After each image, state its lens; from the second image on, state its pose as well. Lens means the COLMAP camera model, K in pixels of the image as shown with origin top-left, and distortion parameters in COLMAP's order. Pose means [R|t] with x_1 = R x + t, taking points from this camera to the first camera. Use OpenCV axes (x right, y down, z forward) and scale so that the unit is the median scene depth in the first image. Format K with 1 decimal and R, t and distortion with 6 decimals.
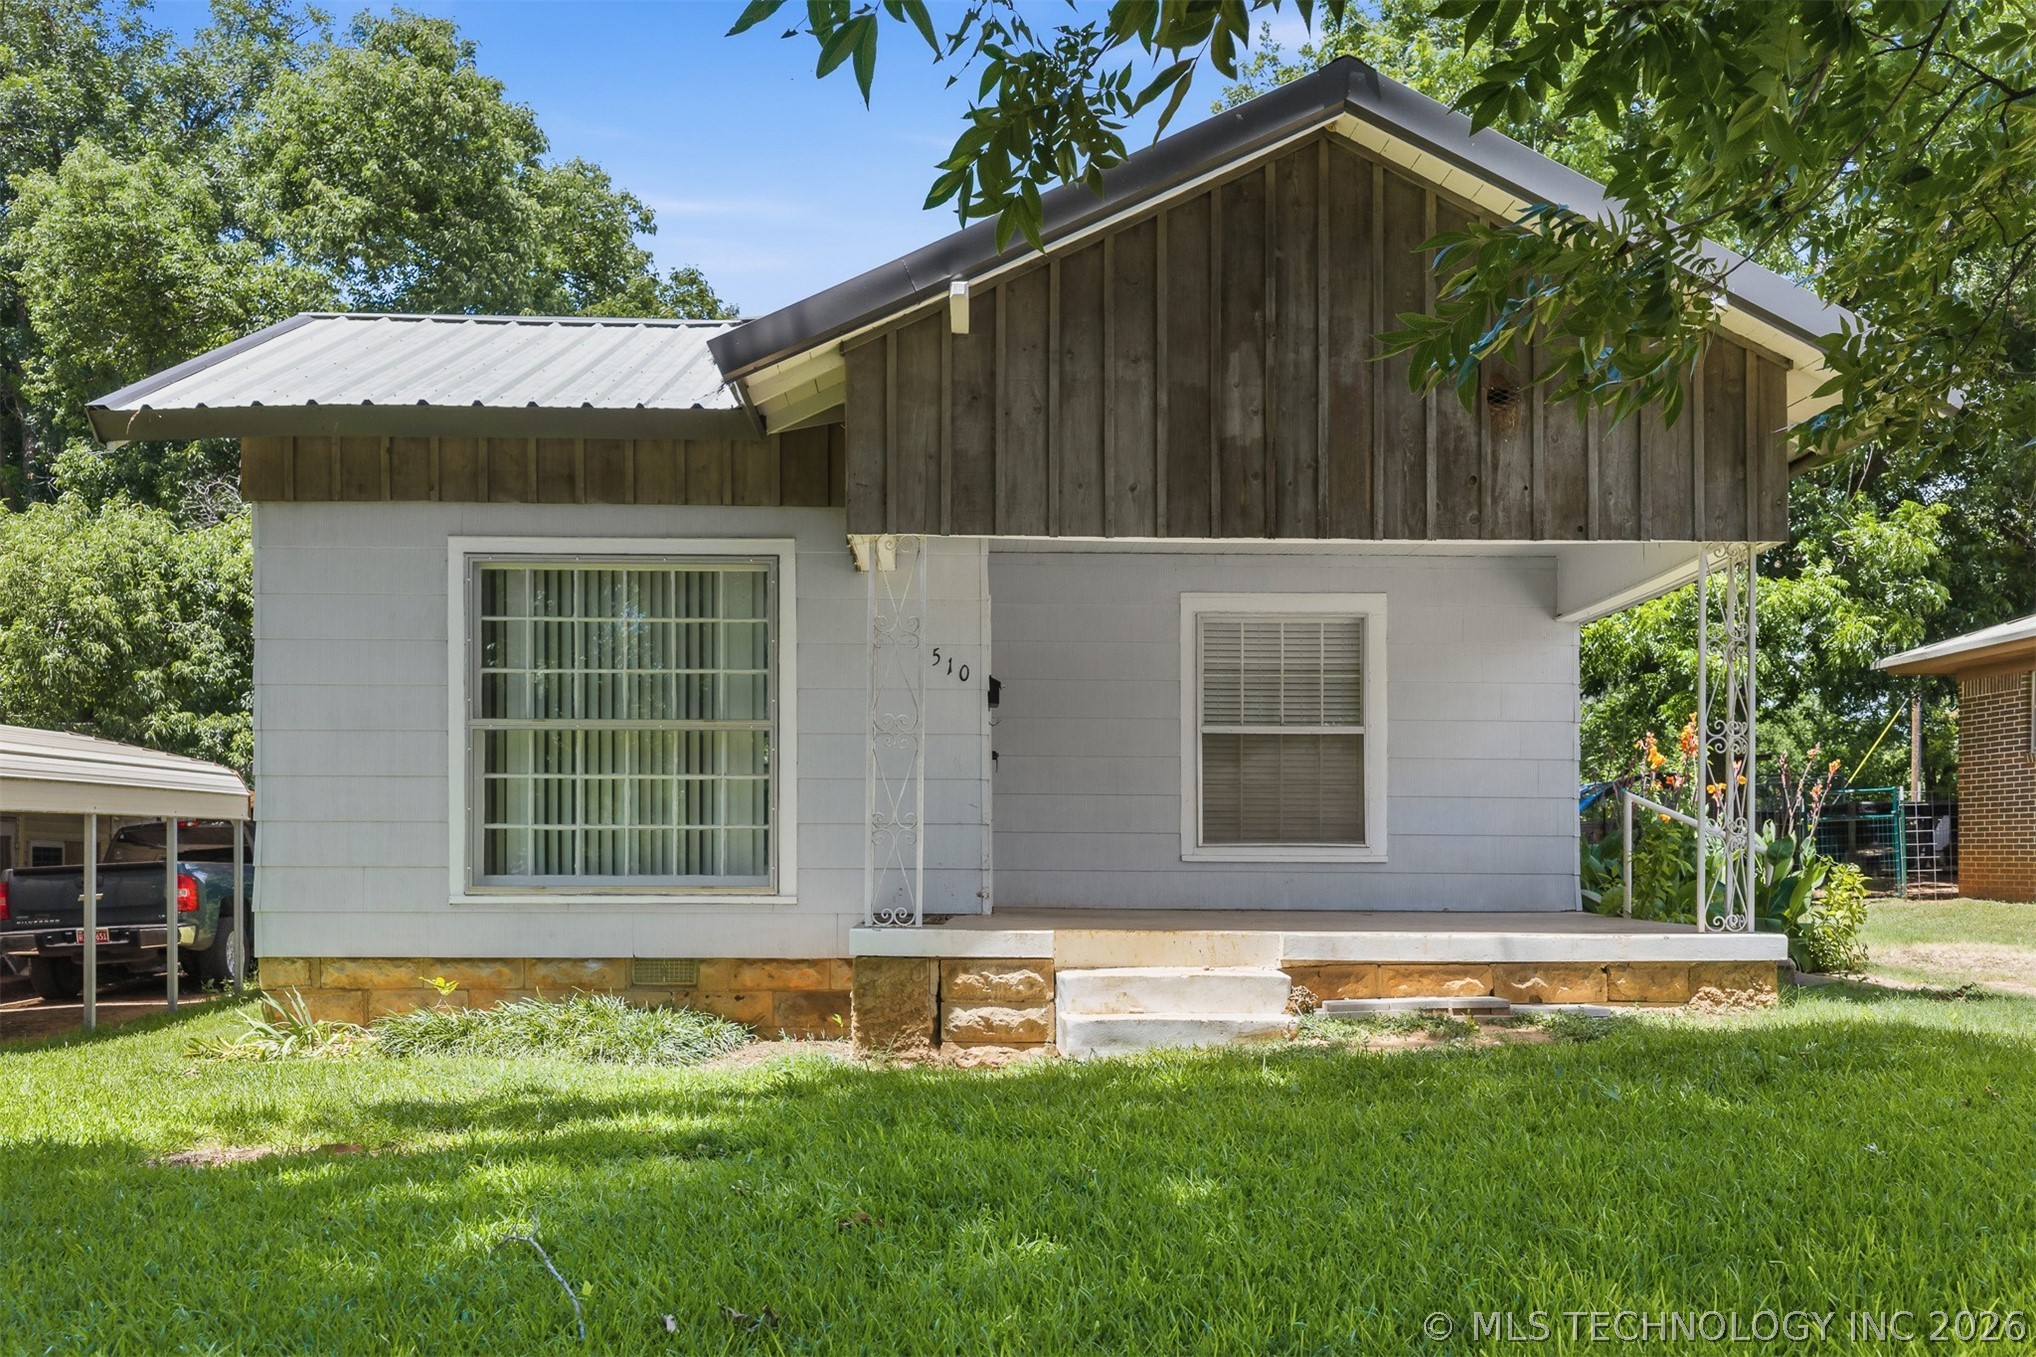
lens RADIAL K [[1696.9, 0, 1028.4], [0, 1696.9, 852.6], [0, 0, 1]] dist [0.018346, -0.011313]
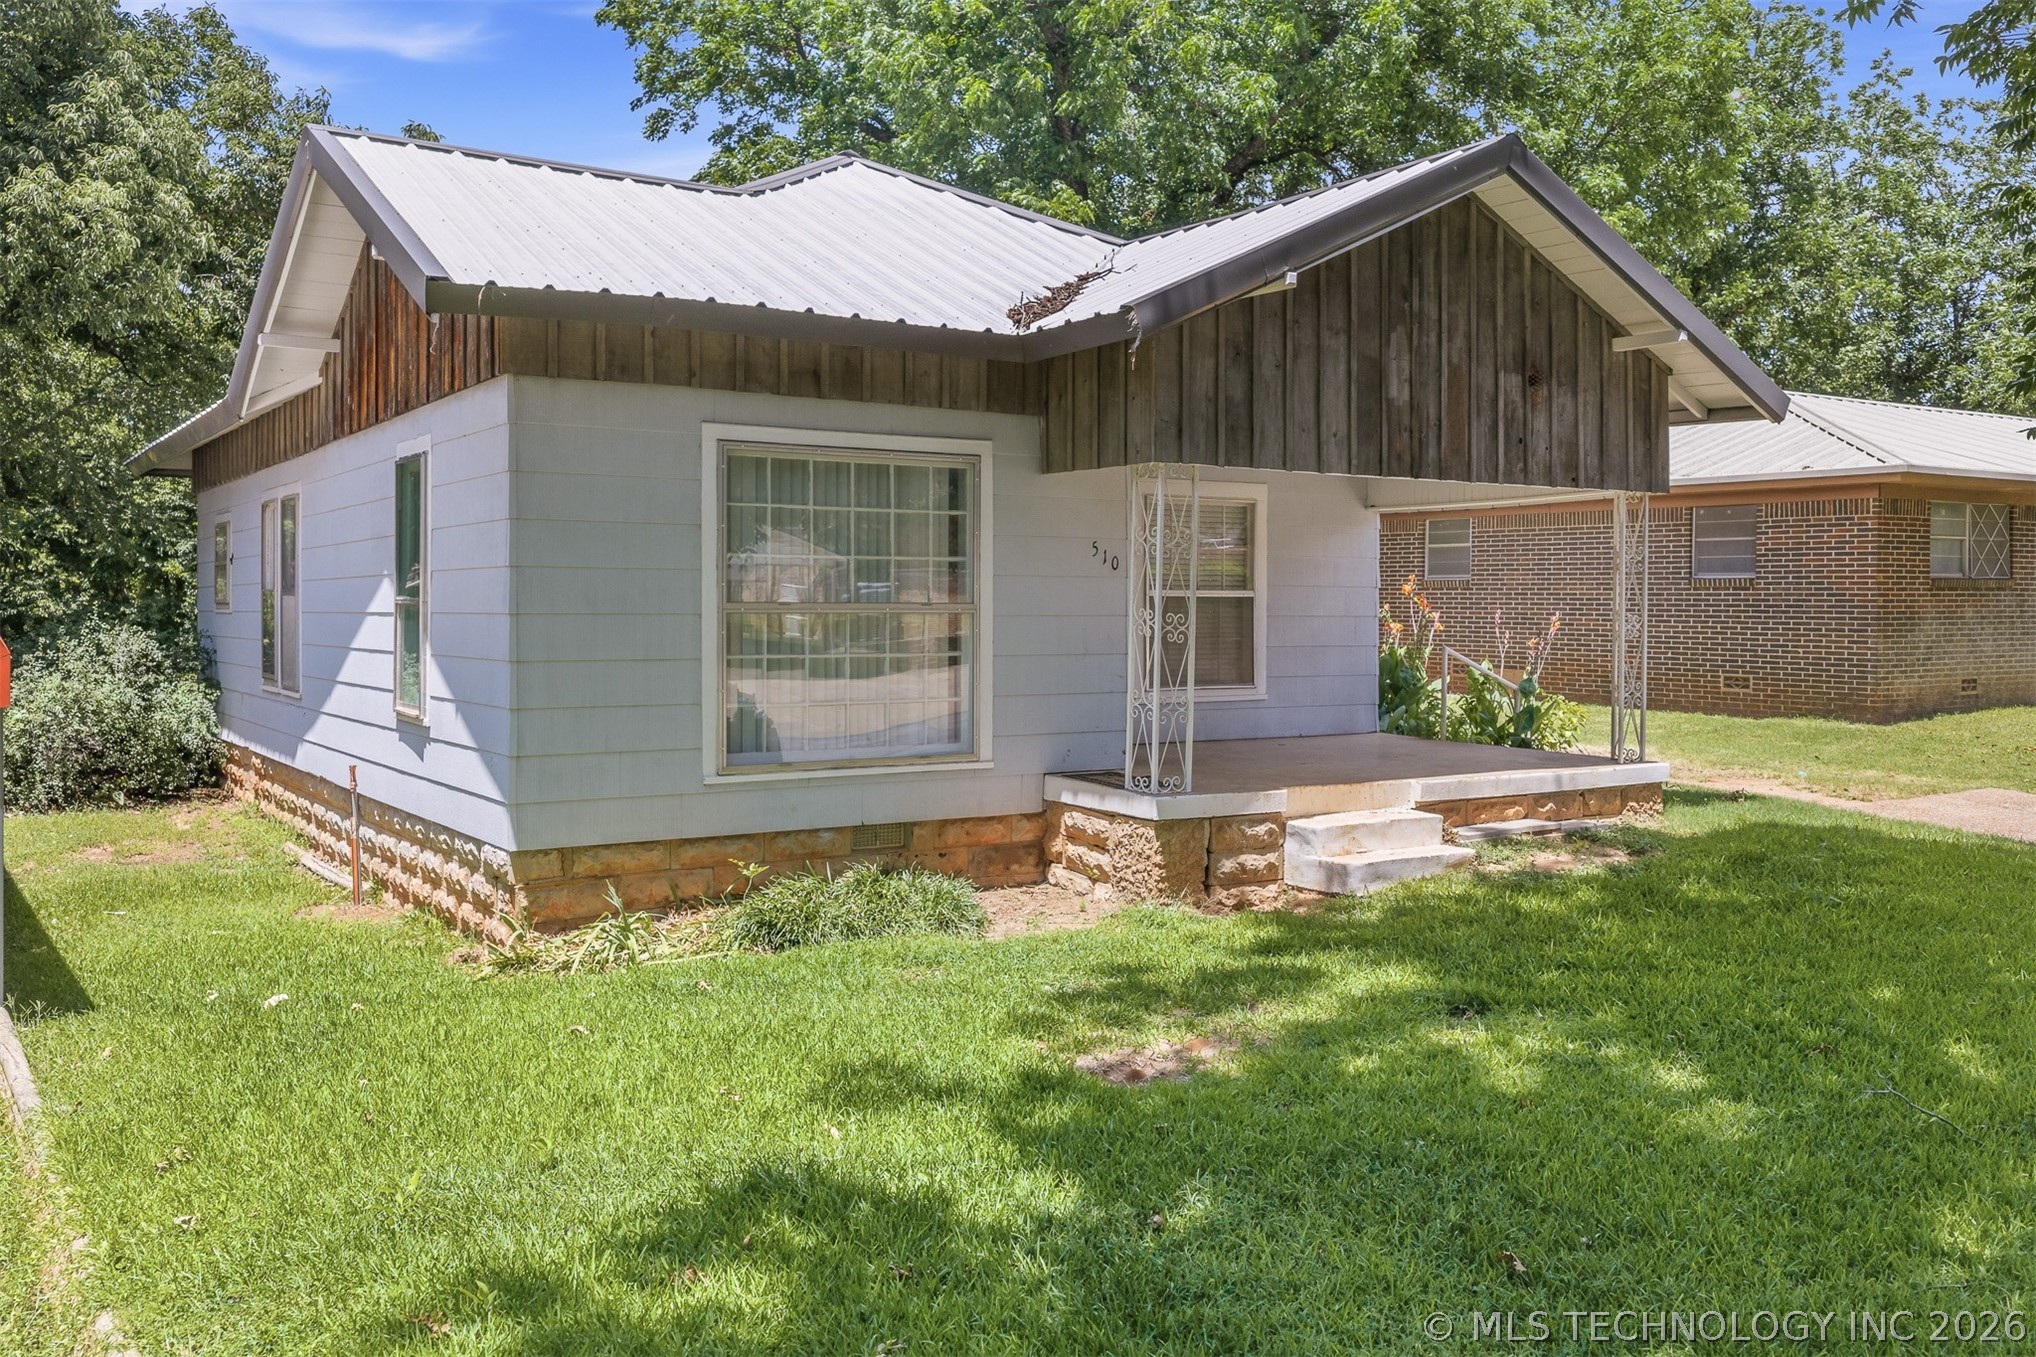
lens RADIAL K [[1696.9, 0, 992.0], [0, 1696.9, 609.3], [0, 0, 1]] dist [0.018346, -0.011313]
pose [[0.858920, -0.001485, 0.512107, -0.747185], [-0.004525, 0.999935, 0.010490, -0.090432], [-0.512090, -0.011327, 0.858857, 0.043948]]
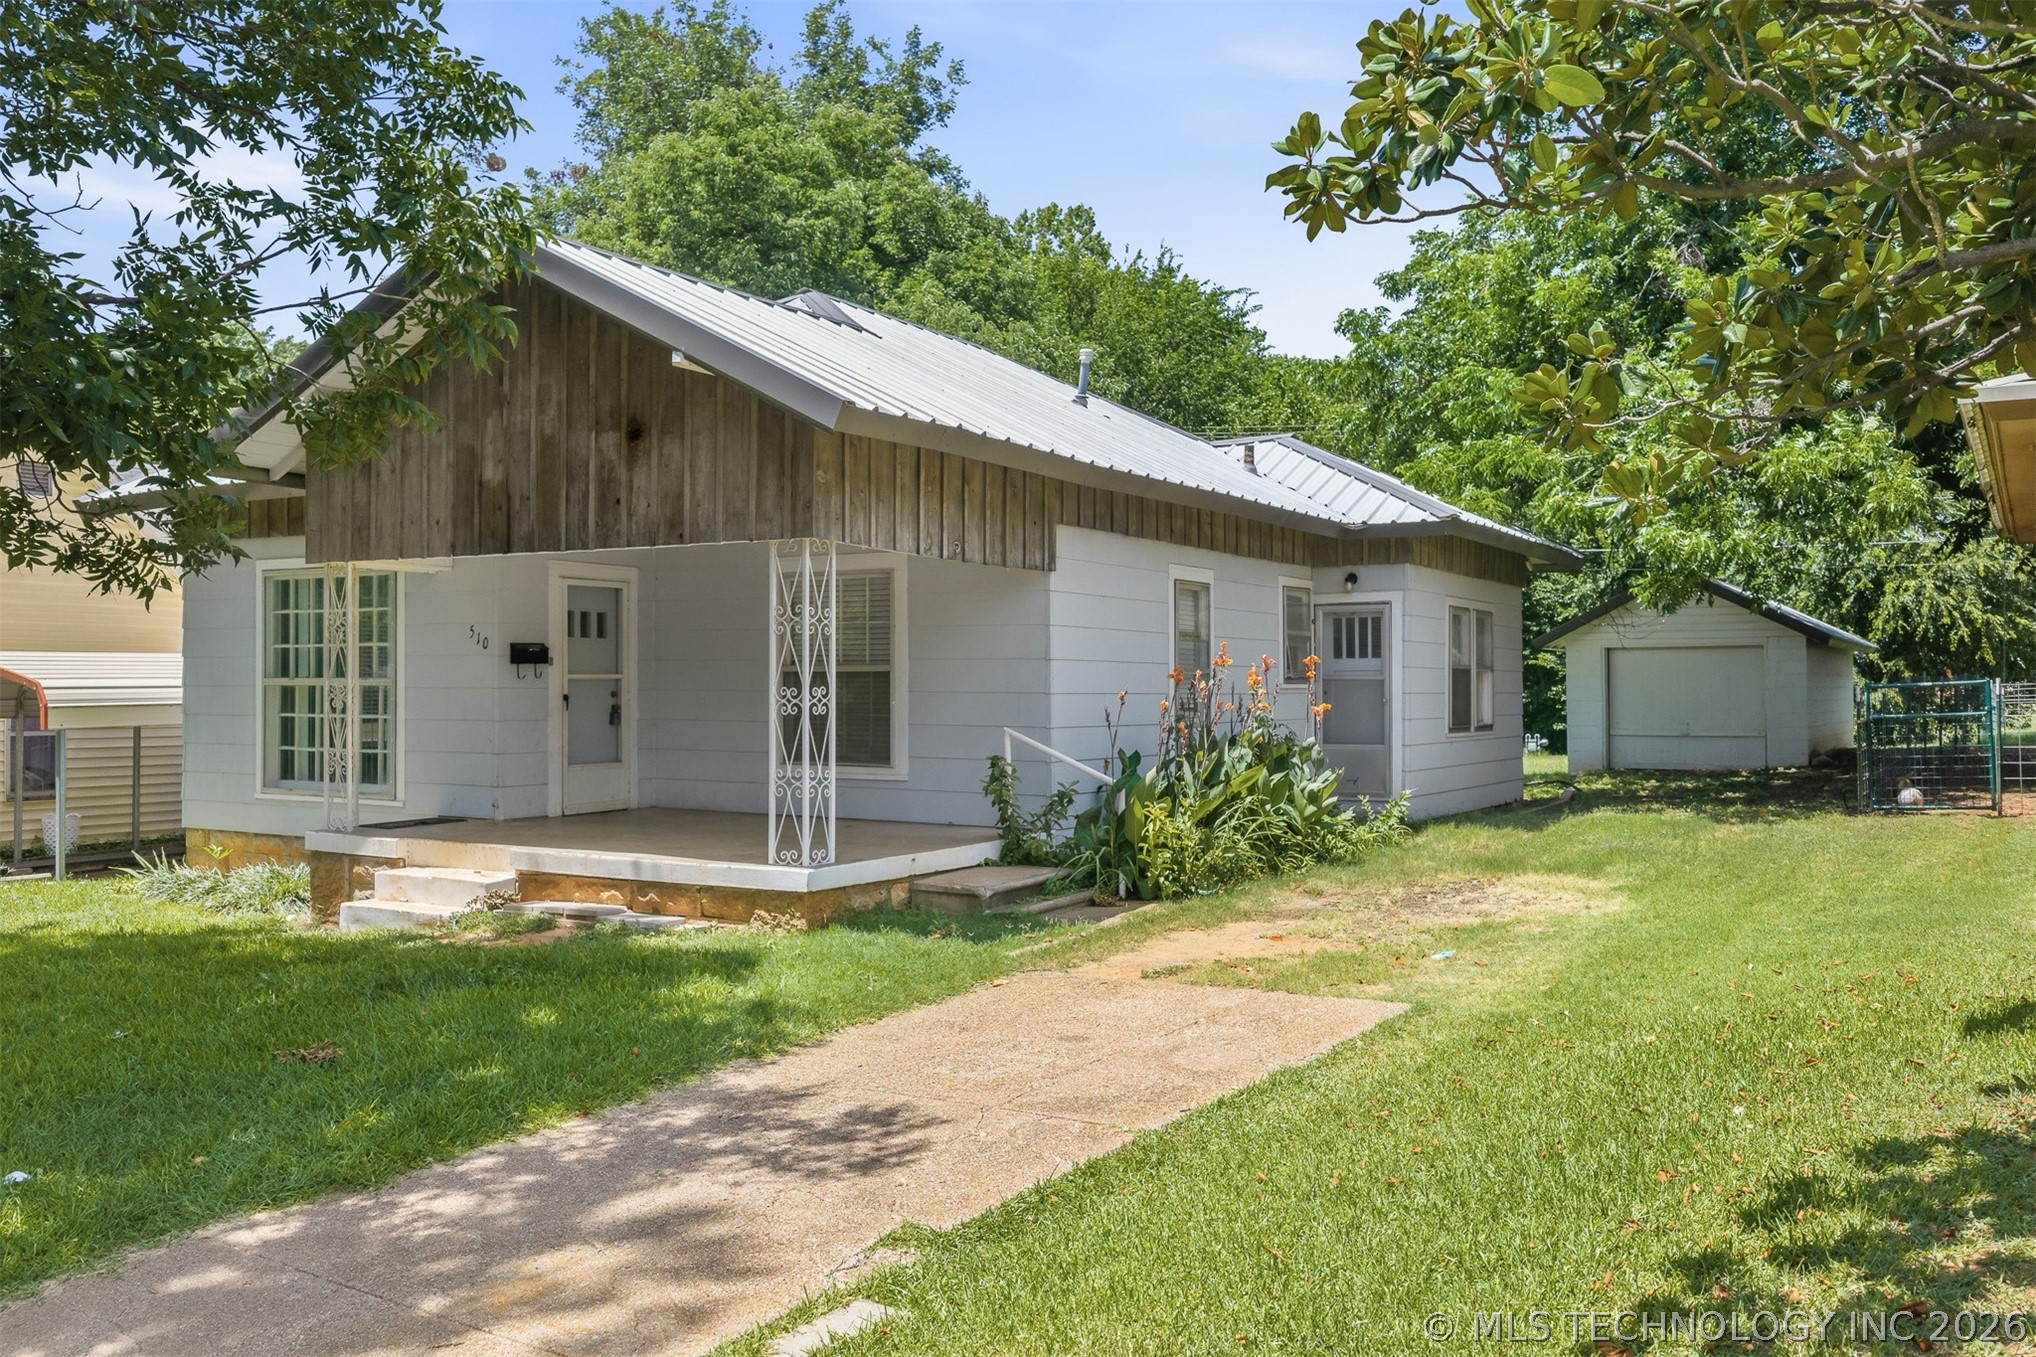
lens RADIAL K [[1696.9, 0, 1031.2], [0, 1696.9, 671.9], [0, 0, 1]] dist [0.018346, -0.011313]
pose [[0.841515, -0.005358, -0.540207, 1.135923], [0.001912, 0.999974, -0.006941, -0.076065], [0.540230, 0.004808, 0.841504, 0.086093]]
